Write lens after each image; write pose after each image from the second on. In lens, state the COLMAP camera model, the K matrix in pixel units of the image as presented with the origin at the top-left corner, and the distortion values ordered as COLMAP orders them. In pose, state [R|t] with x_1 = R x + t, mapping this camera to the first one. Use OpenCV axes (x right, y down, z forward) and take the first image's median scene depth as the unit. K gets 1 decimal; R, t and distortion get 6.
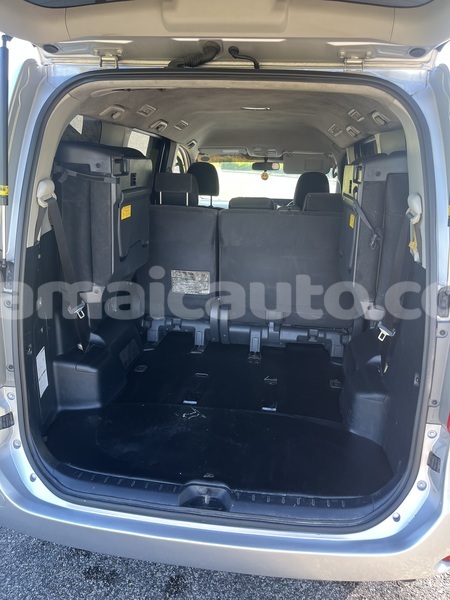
lens RADIAL K [[455.7, 0, 227.5], [0, 455.7, 299.3], [0, 0, 1]] dist [0.023616, -0.008398]
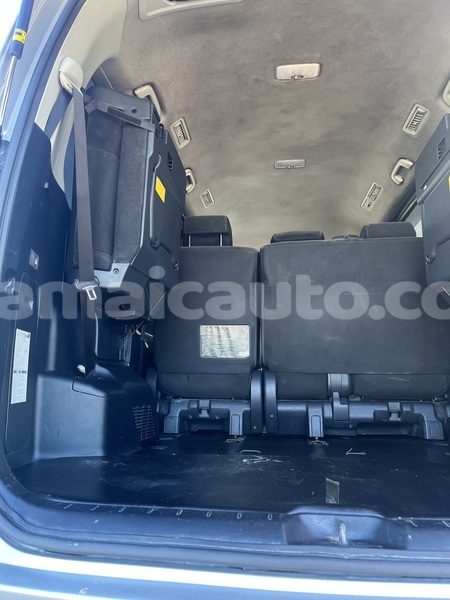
lens RADIAL K [[455.7, 0, 220.1], [0, 455.7, 300.4], [0, 0, 1]] dist [0.023616, -0.008398]
pose [[0.999699, -0.021460, 0.011903, -0.095514], [0.024517, 0.894528, -0.446339, 0.241903], [-0.001069, 0.446497, 0.894785, 0.273327]]
